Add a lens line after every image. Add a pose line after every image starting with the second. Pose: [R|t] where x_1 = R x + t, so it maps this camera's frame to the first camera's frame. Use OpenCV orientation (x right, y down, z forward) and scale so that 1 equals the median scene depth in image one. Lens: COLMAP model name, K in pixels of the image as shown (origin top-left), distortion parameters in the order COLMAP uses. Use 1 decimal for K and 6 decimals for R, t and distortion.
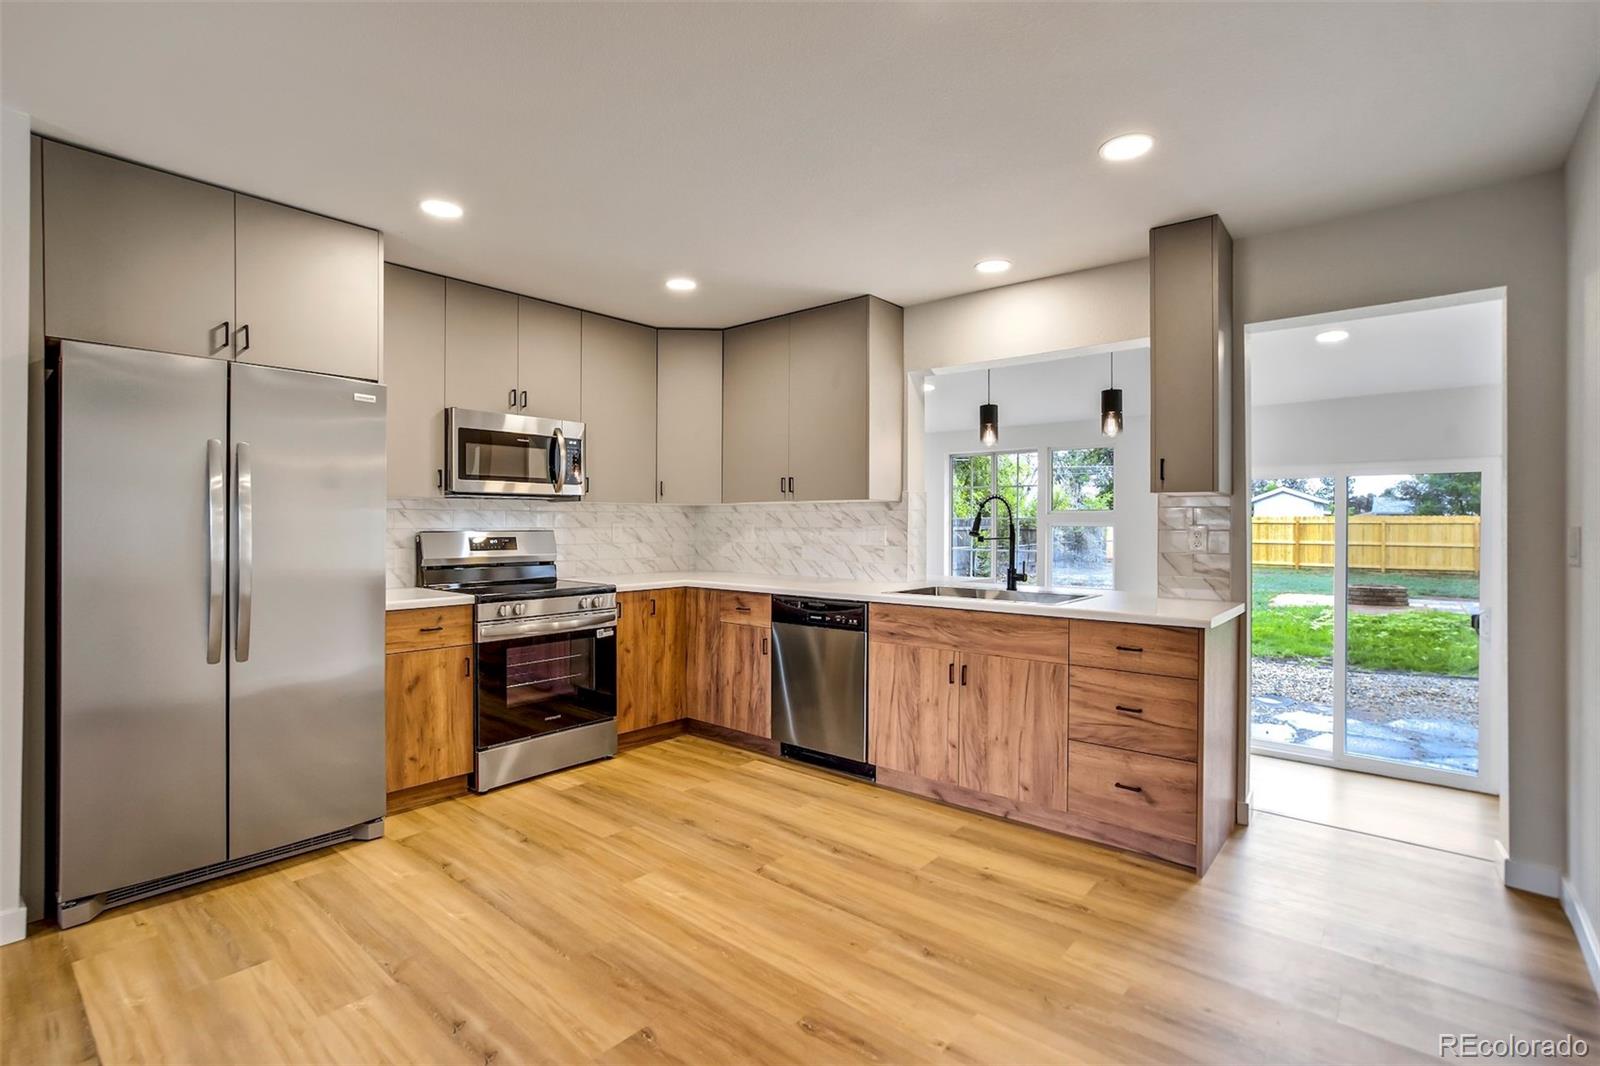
lens RADIAL K [[745.3, 0, 802.9], [0, 745.3, 526.8], [0, 0, 1]] dist [-0.027119, 0.001654]
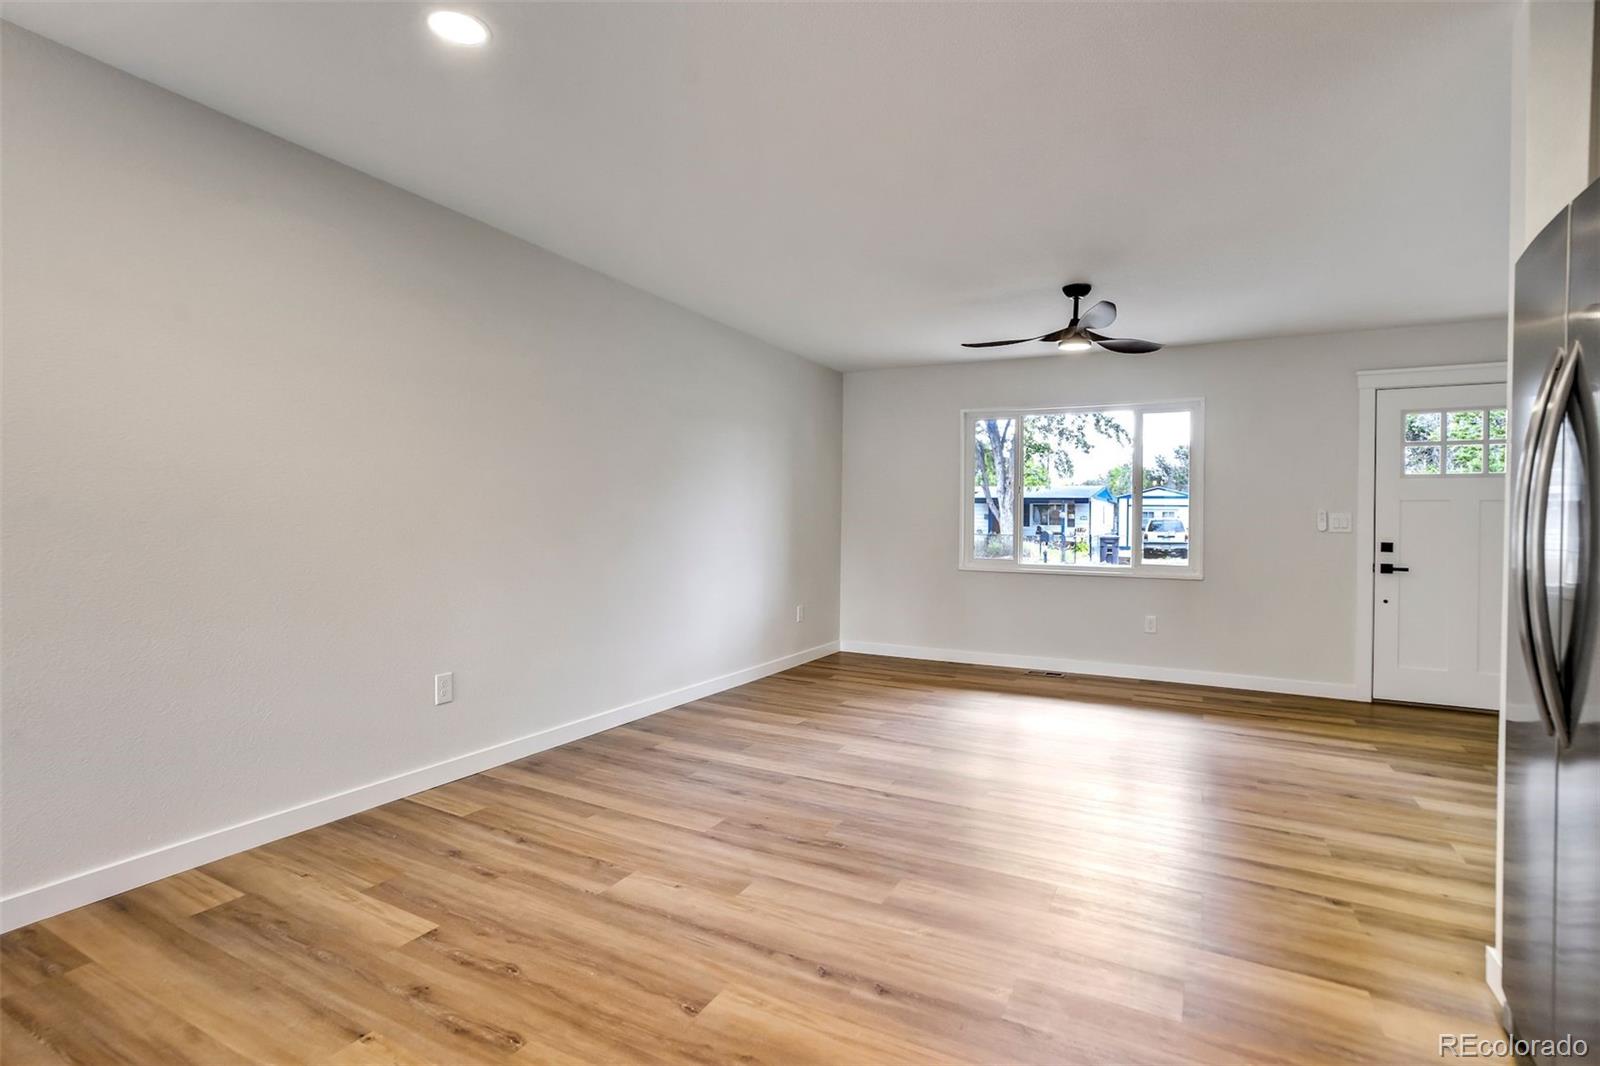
lens RADIAL K [[769.6, 0, 797.6], [0, 769.6, 536.4], [0, 0, 1]] dist [-0.041243, 0.021888]
pose [[-0.978021, -0.018498, -0.207684, -0.071661], [-0.021973, 0.999654, 0.014440, 0.025163], [0.207345, 0.018686, -0.978089, 1.094617]]
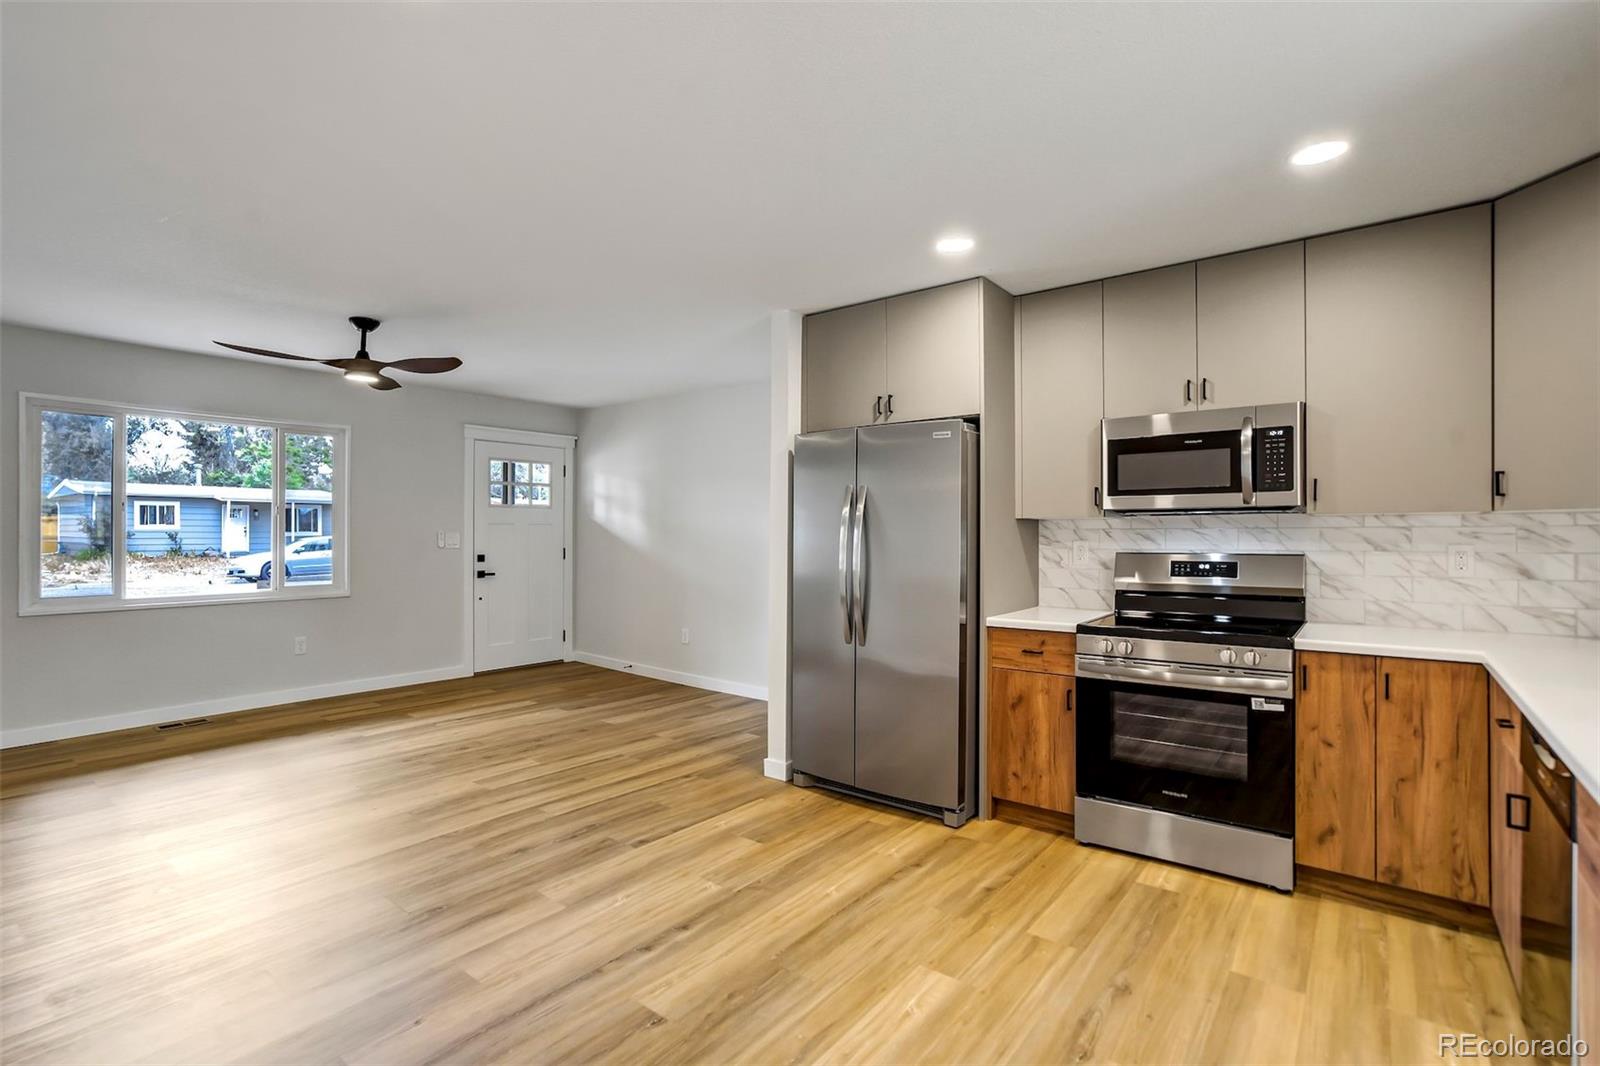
lens RADIAL K [[750.0, 0, 789.2], [0, 750.0, 531.8], [0, 0, 1]] dist [-0.037294, 0.021126]
pose [[0.023176, -0.007637, -0.999702, 0.488343], [-0.001459, 0.999969, -0.007673, -0.014743], [0.999730, 0.001636, 0.023164, 0.639384]]
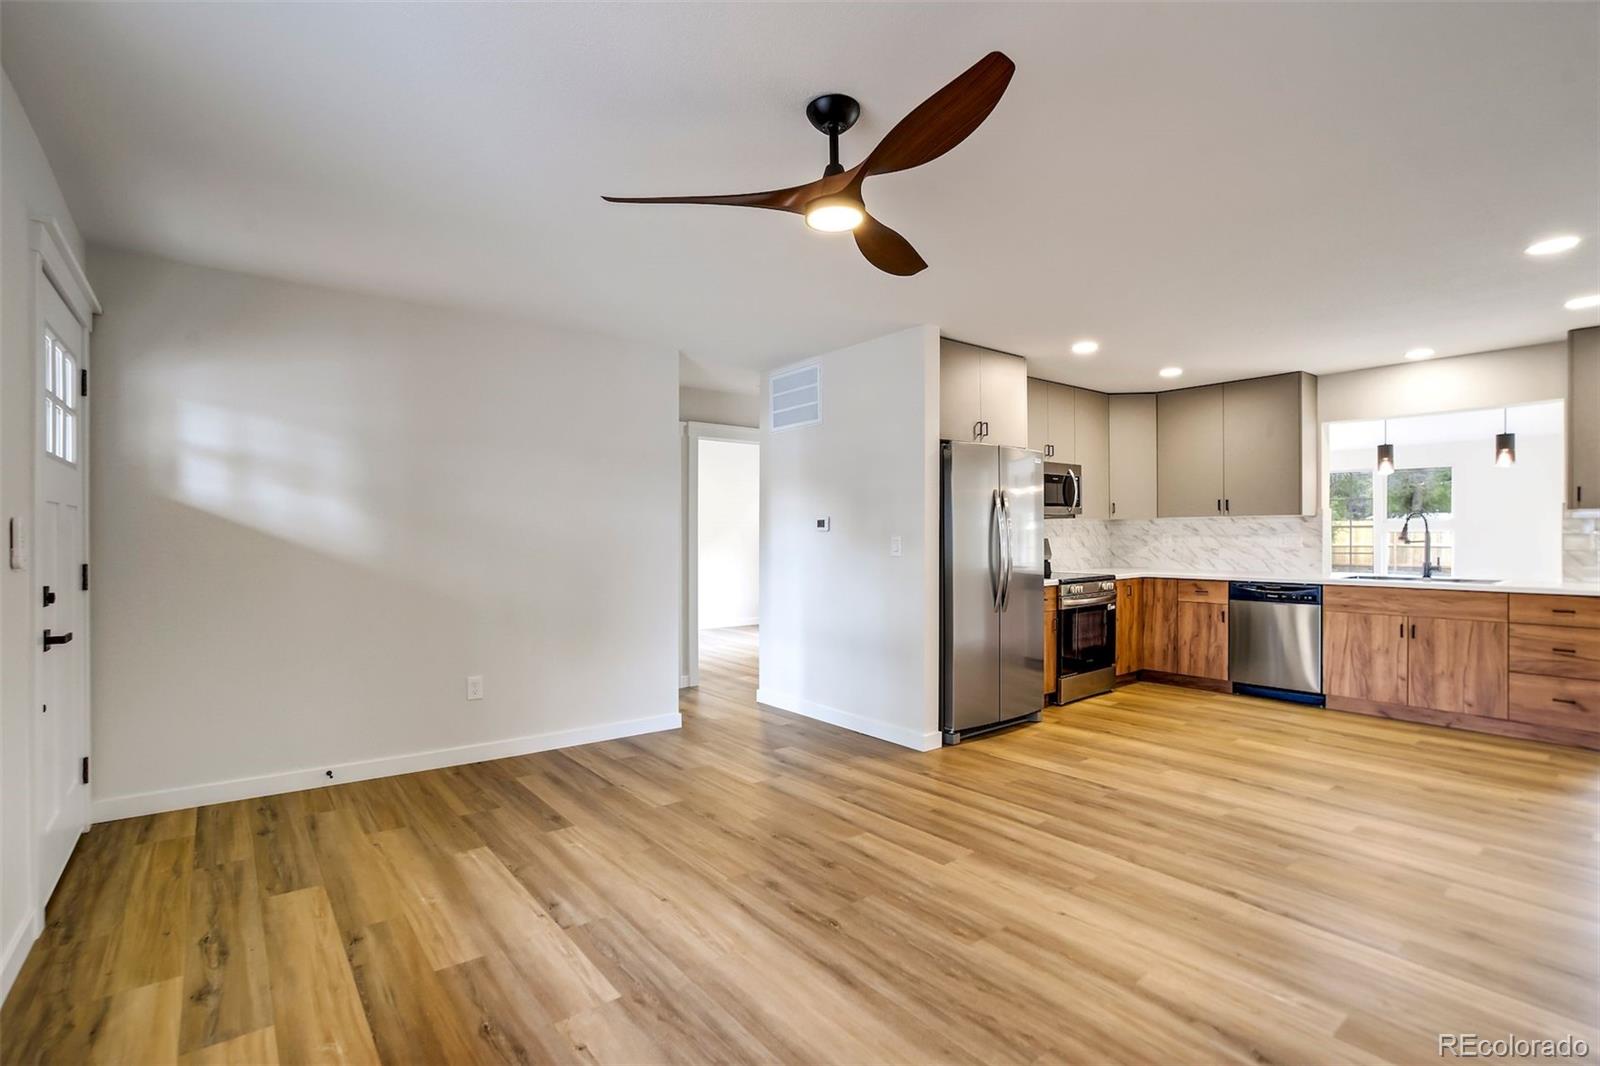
lens RADIAL K [[746.3, 0, 797.3], [0, 746.3, 541.0], [0, 0, 1]] dist [-0.040991, 0.021830]
pose [[0.978924, -0.008035, -0.204065, -0.686510], [0.009817, 0.999922, 0.007721, -0.008207], [0.203987, -0.009561, 0.978927, -0.694631]]
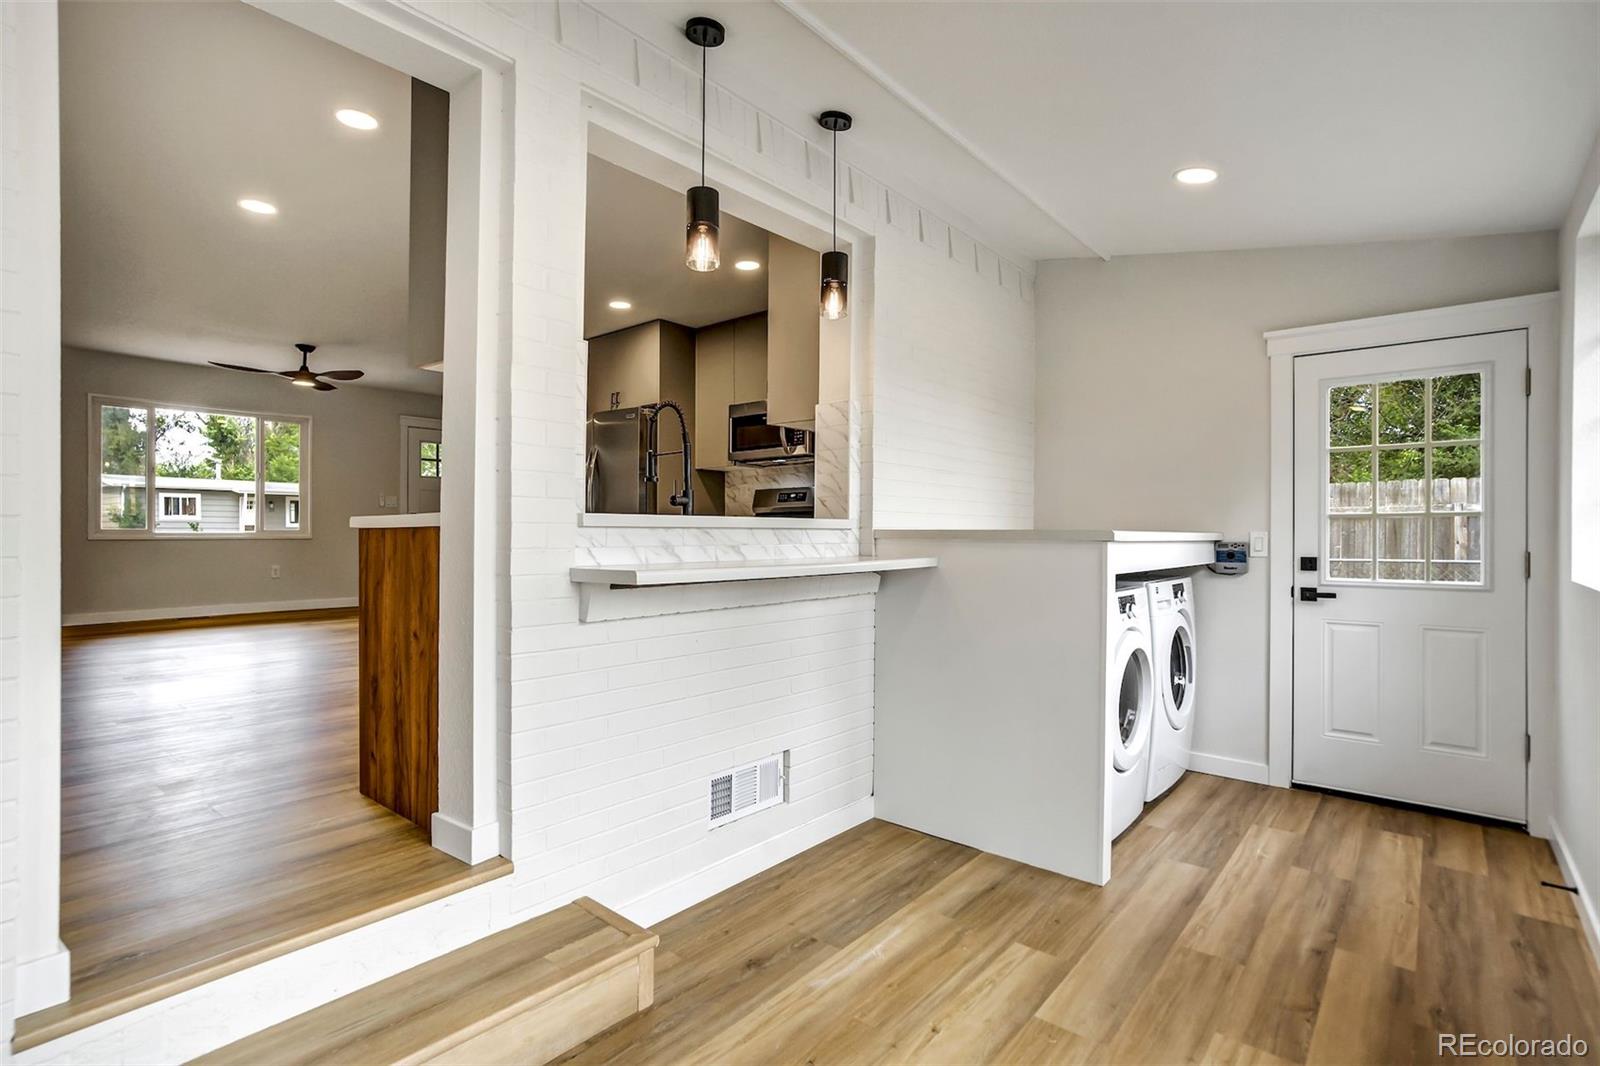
lens RADIAL K [[769.6, 0, 797.6], [0, 769.6, 536.4], [0, 0, 1]] dist [-0.041243, 0.021888]
pose [[-0.001203, -0.000792, -0.999999, 1.196430], [-0.001975, 0.999998, -0.000790, 0.114899], [0.999997, 0.001974, -0.001204, 1.236138]]
